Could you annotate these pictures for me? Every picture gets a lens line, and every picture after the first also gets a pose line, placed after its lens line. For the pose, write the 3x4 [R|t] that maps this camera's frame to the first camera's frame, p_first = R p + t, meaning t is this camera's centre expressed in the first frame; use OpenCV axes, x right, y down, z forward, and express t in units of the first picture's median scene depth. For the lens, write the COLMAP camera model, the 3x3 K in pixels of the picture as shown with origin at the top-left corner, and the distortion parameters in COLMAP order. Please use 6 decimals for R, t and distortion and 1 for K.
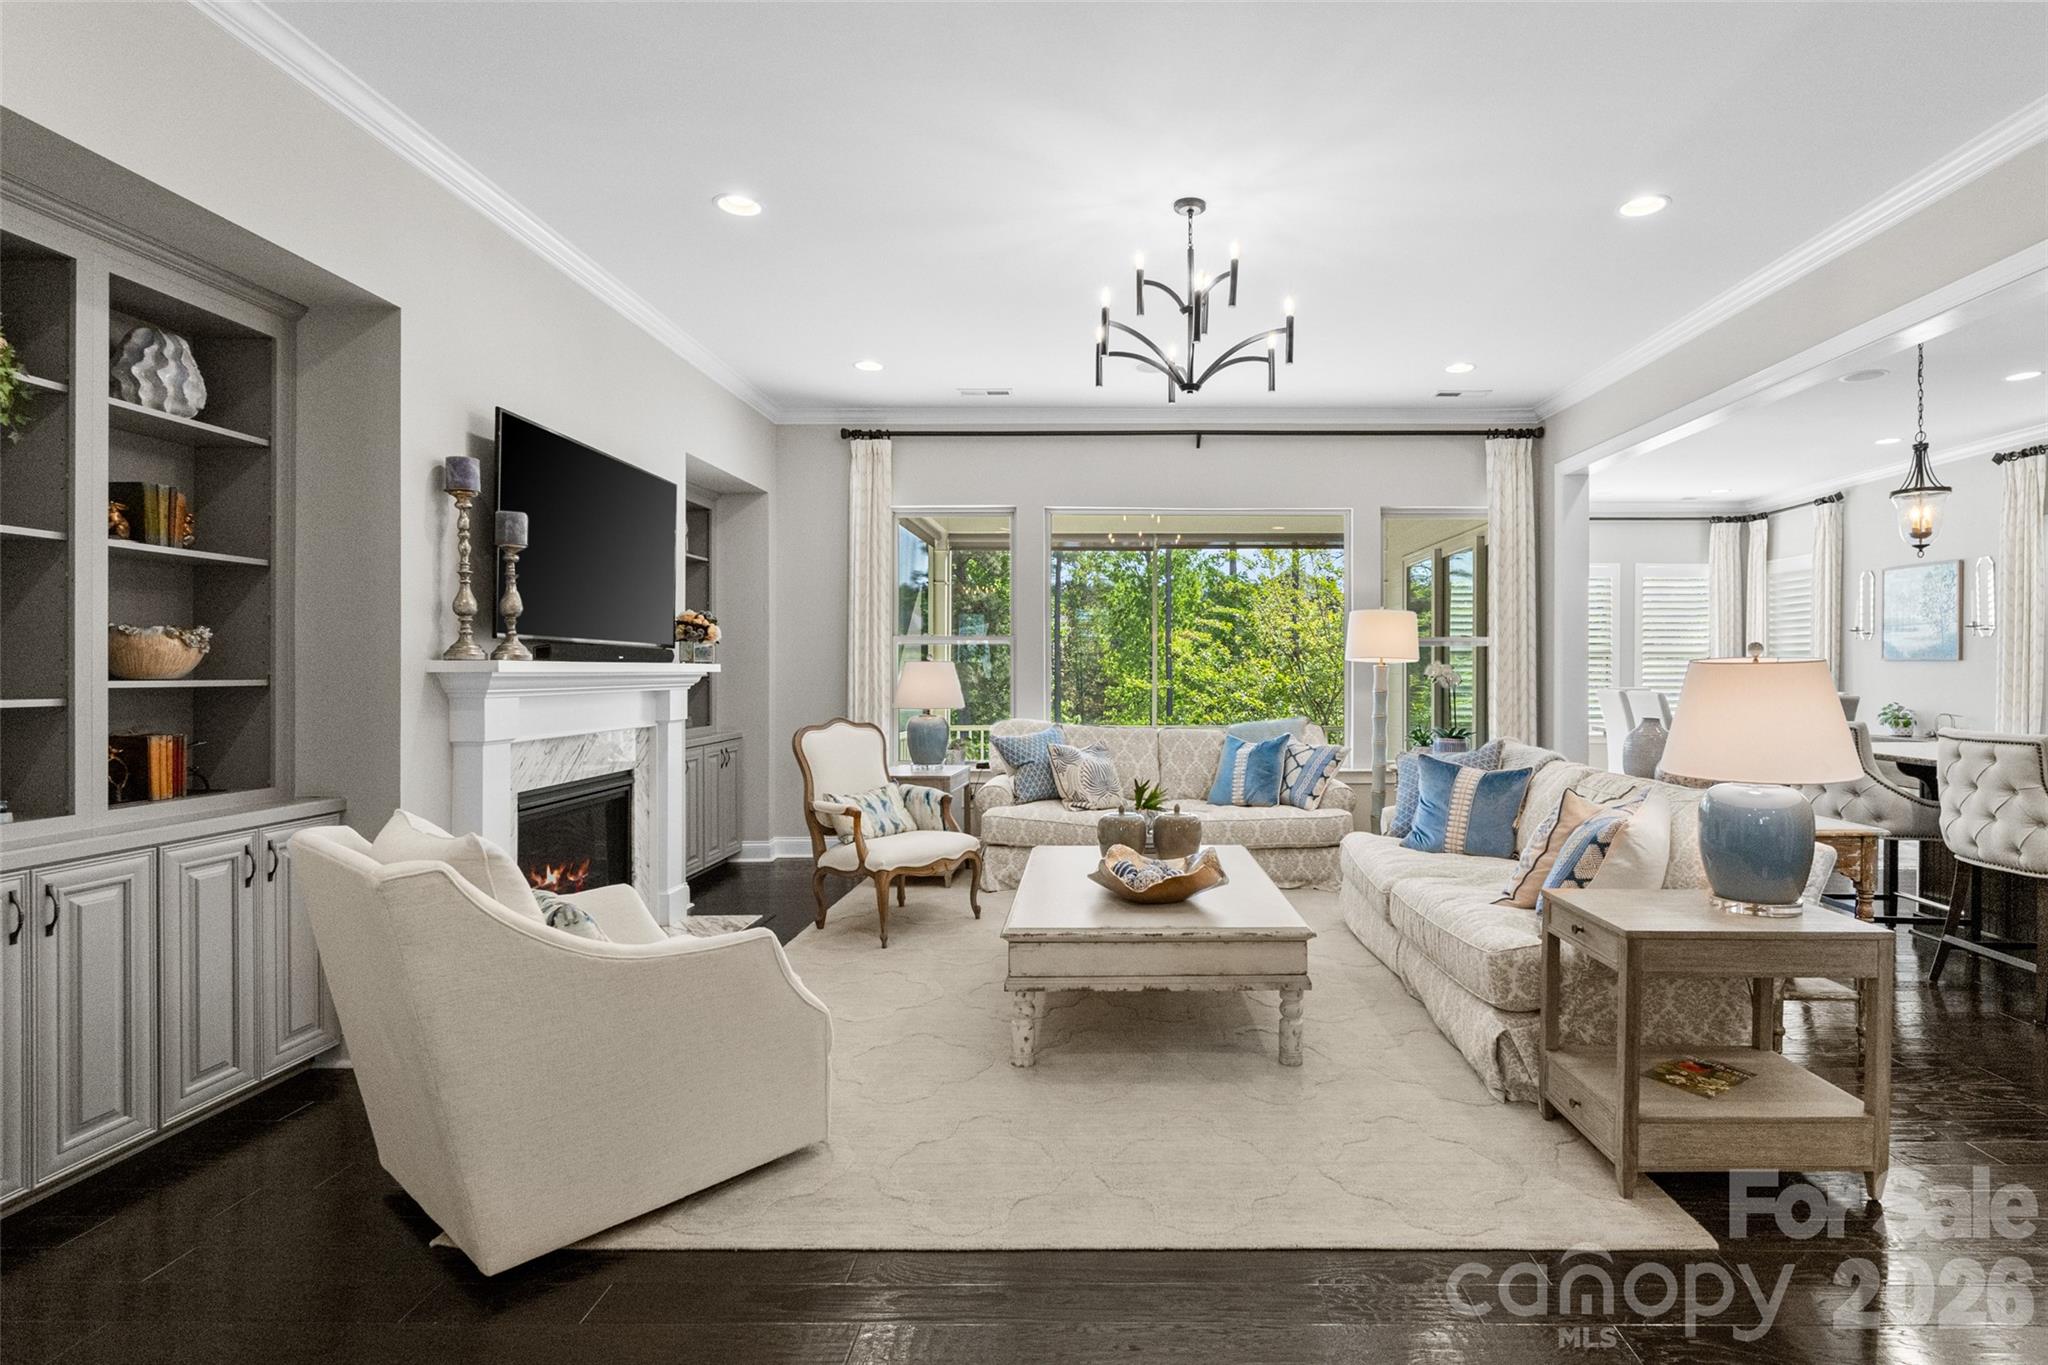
lens RADIAL K [[982.4, 0, 1119.8], [0, 982.4, 673.9], [0, 0, 1]] dist [-0.004437, -0.000945]
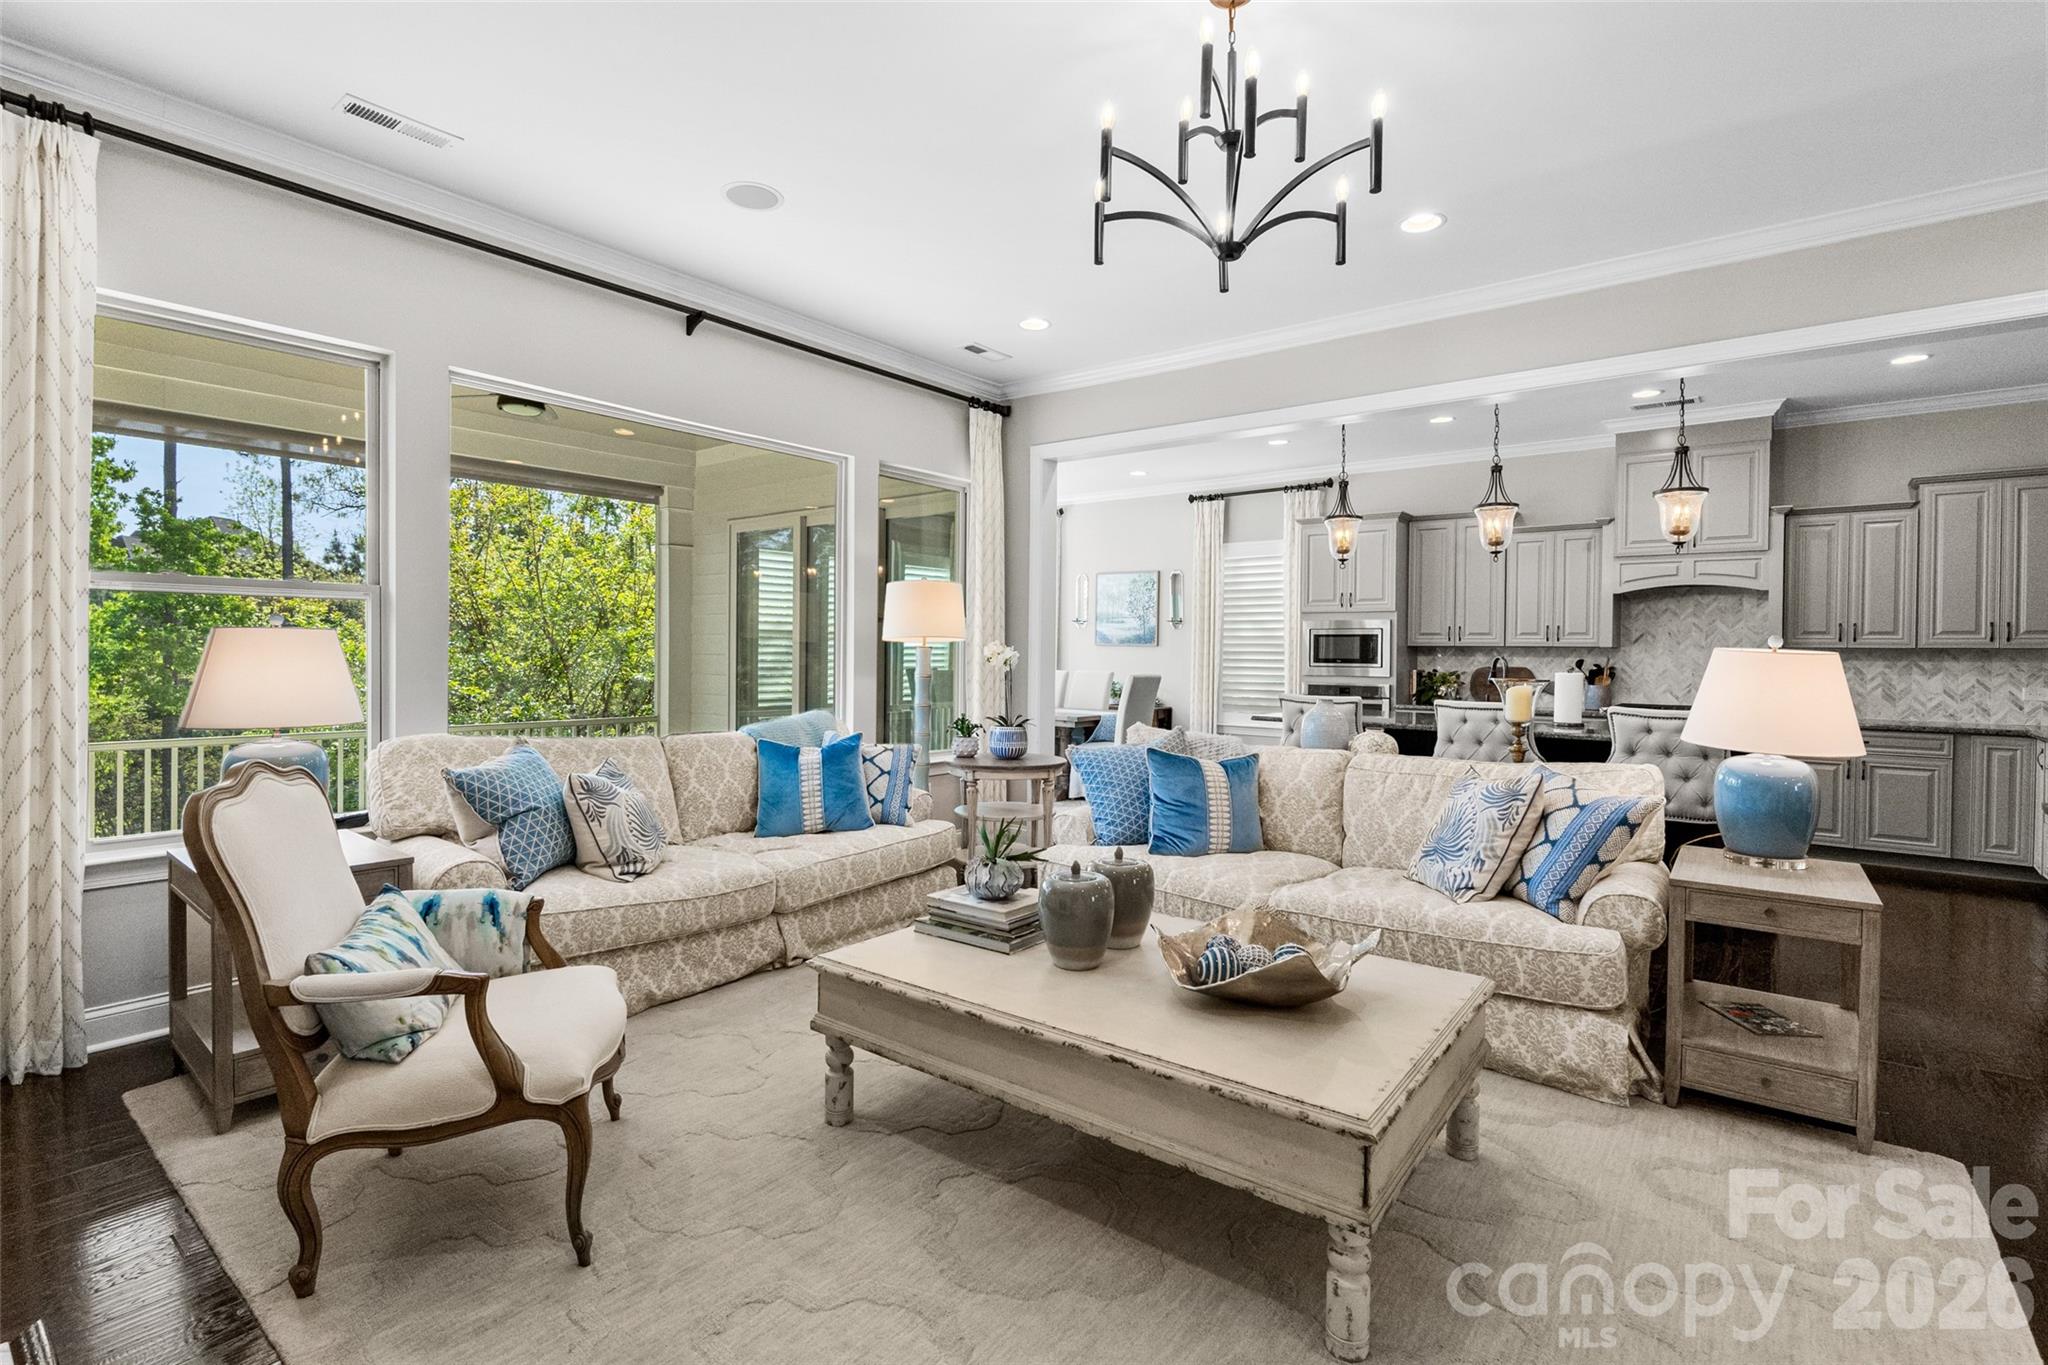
lens RADIAL K [[951.3, 0, 1026.2], [0, 951.3, 660.4], [0, 0, 1]] dist [-0.003797, -0.000231]
pose [[0.621097, -0.001051, 0.783733, -0.351376], [-0.005982, 0.999964, 0.006081, -0.001705], [-0.783711, -0.008465, 0.621068, 0.441263]]
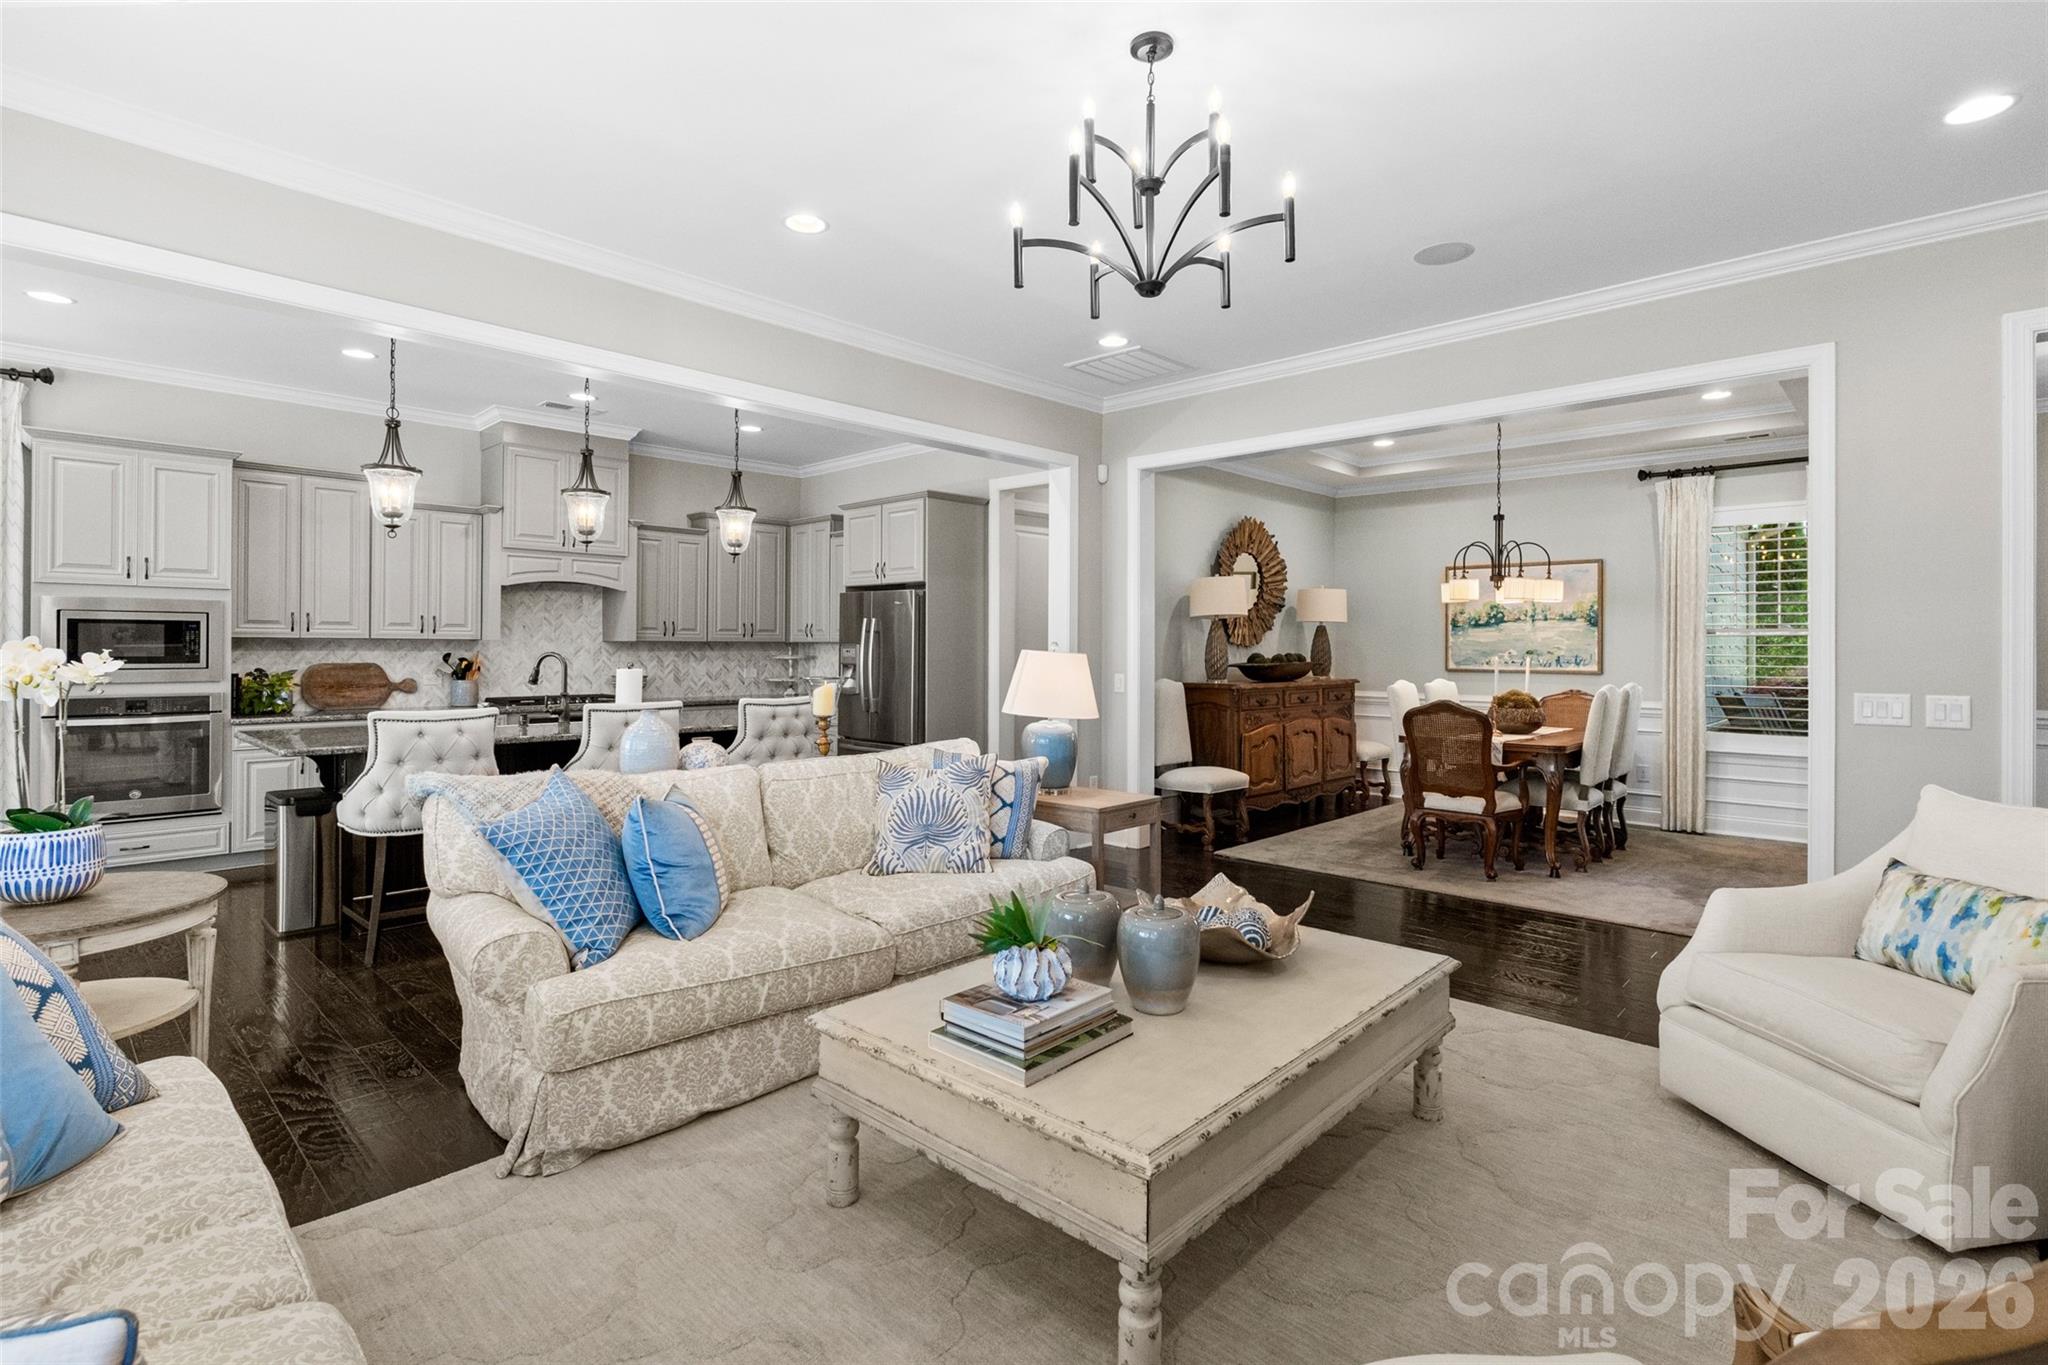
lens RADIAL K [[944.3, 0, 1031.8], [0, 944.3, 642.0], [0, 0, 1]] dist [-0.012865, 0.001412]
pose [[-0.722875, 0.000533, 0.690978, -0.216308], [-0.001423, 0.999996, -0.002260, -0.011520], [-0.690977, -0.002617, -0.722872, 0.990671]]
